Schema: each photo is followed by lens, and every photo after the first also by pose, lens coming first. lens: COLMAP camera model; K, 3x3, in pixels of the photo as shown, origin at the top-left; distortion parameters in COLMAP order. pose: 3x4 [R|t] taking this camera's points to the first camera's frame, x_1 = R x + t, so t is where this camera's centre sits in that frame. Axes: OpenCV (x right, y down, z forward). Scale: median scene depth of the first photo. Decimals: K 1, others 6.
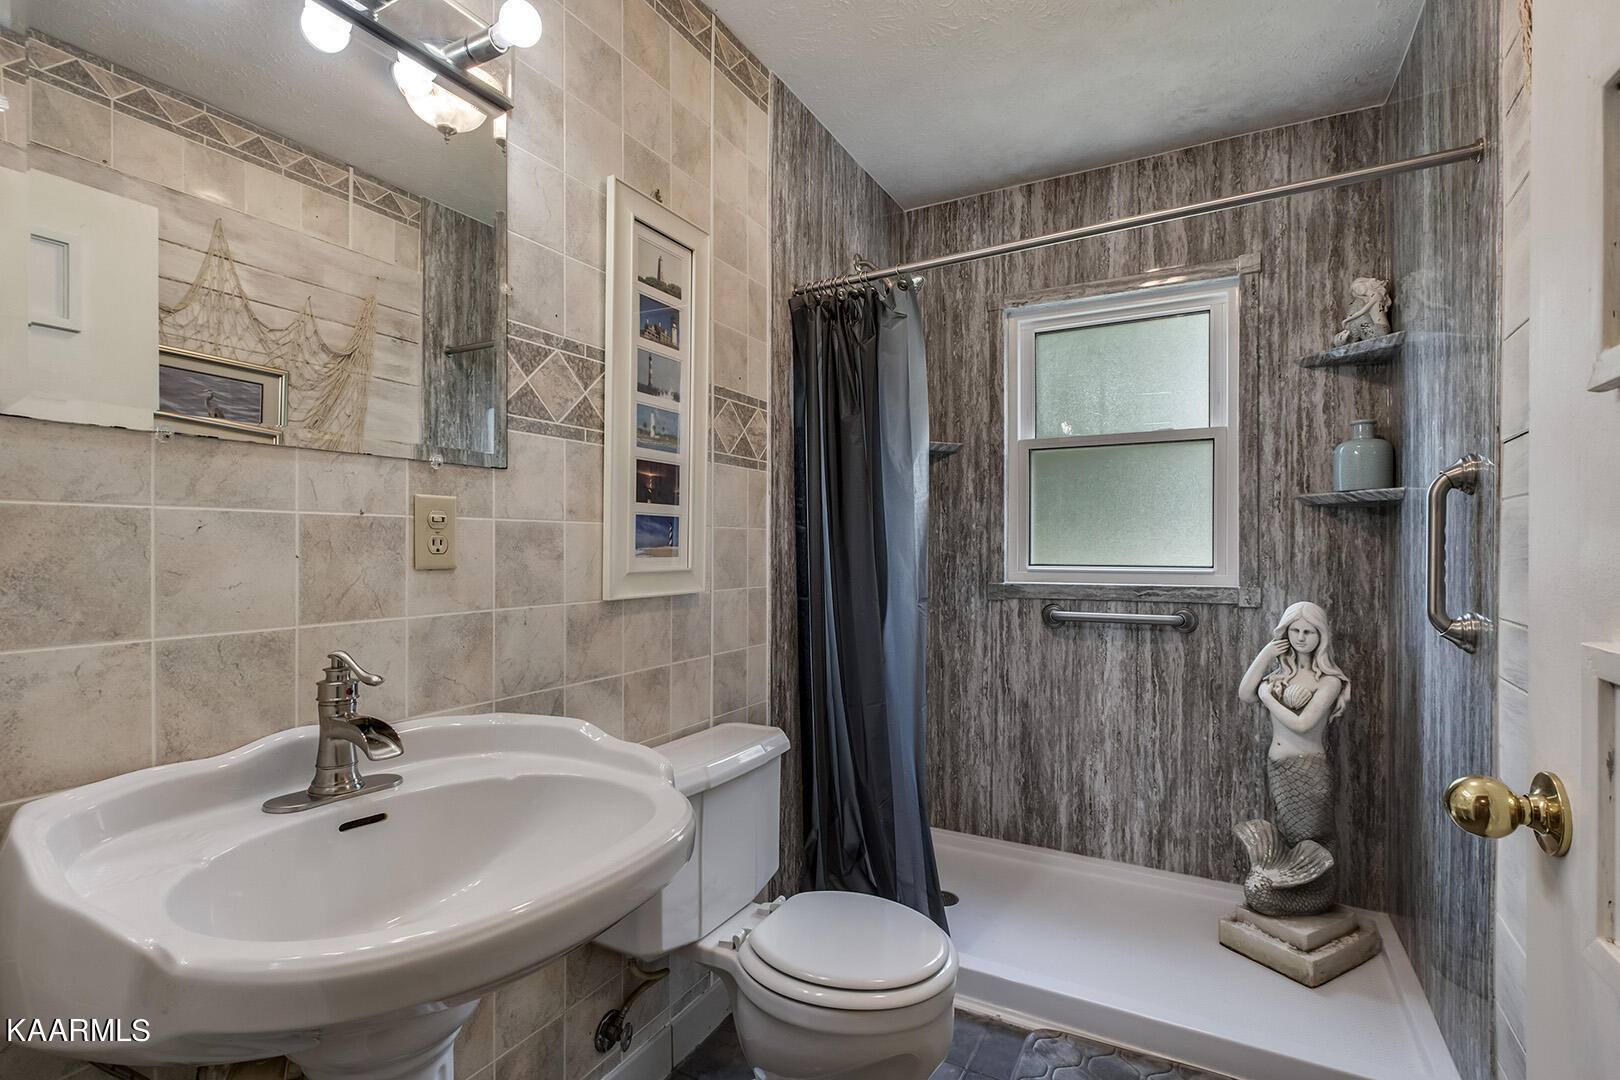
lens RADIAL K [[750.6, 0, 811.4], [0, 750.6, 542.6], [0, 0, 1]] dist [-0.003902, -0.001066]
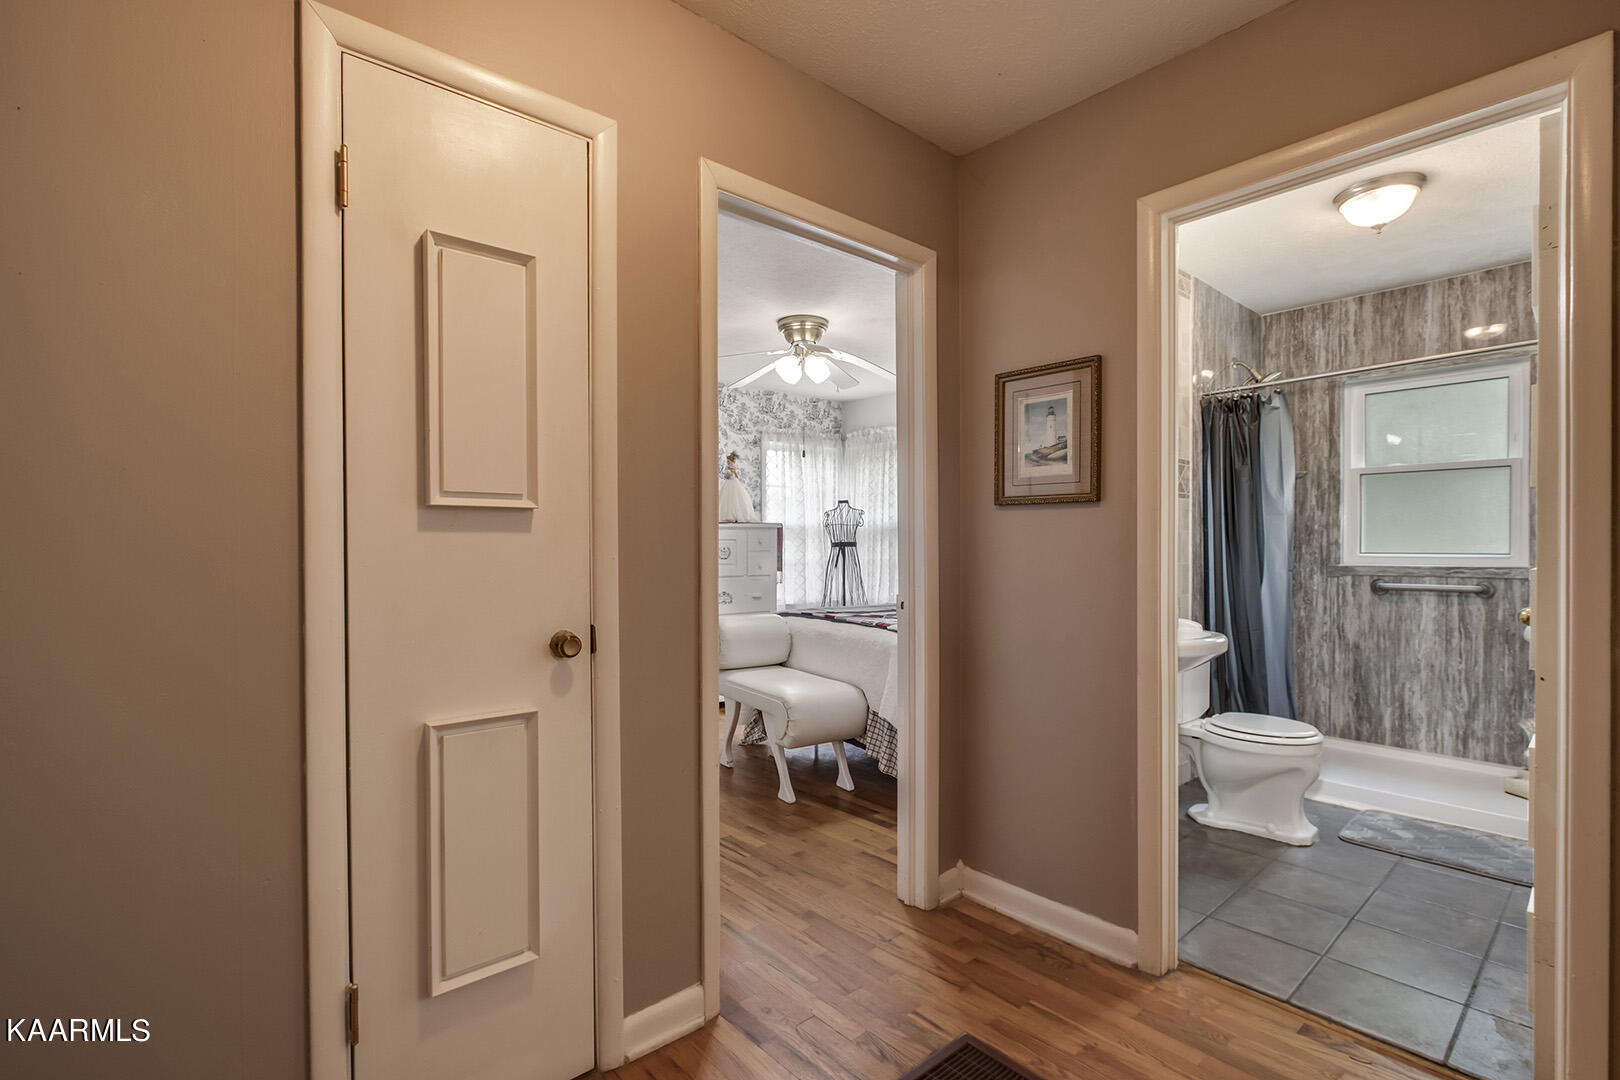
lens RADIAL K [[750.6, 0, 809.5], [0, 750.6, 546.9], [0, 0, 1]] dist [-0.003902, -0.001066]
pose [[0.941958, -0.001571, -0.335727, -0.248992], [0.005314, 0.999934, 0.010232, -0.002708], [0.335689, -0.011422, 0.941904, -0.792354]]
